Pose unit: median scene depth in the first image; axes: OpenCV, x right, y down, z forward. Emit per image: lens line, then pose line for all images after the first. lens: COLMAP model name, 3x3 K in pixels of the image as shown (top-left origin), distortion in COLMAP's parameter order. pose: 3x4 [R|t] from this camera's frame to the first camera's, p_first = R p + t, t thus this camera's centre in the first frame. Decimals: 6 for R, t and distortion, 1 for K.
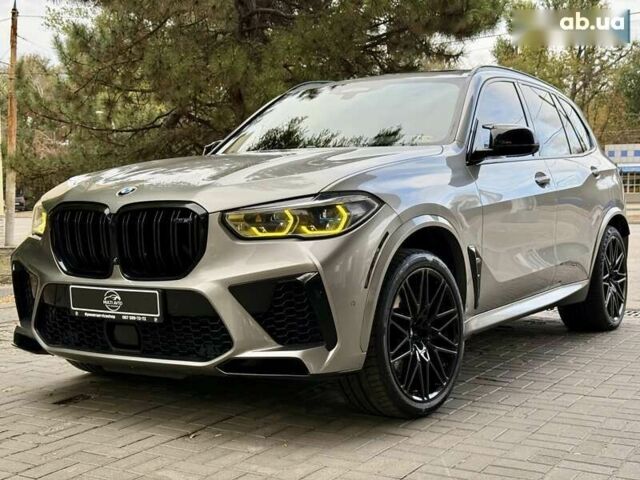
lens RADIAL K [[923.7, 0, 320.0], [0, 923.7, 240.0], [0, 0, 1]] dist [-0.009286, 0.742222]
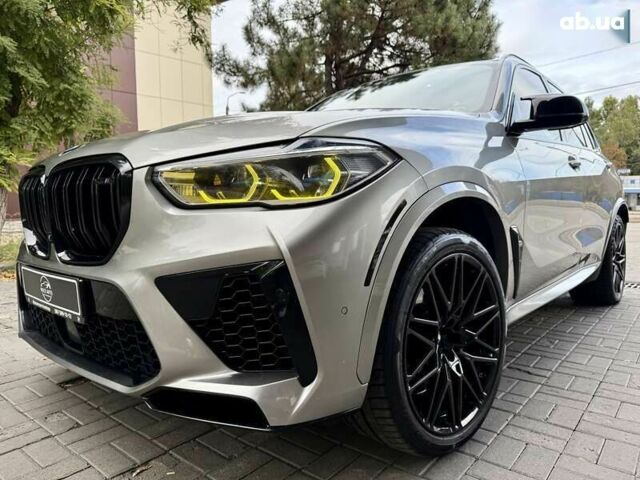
lens RADIAL K [[465.8, 0, 320.0], [0, 465.8, 240.0], [0, 0, 1]] dist [0.005588, -0.003014]
pose [[0.988808, 0.013945, -0.148543, 0.060988], [-0.010549, 0.999665, 0.023628, 0.012546], [0.148823, -0.021796, 0.988624, 0.638157]]
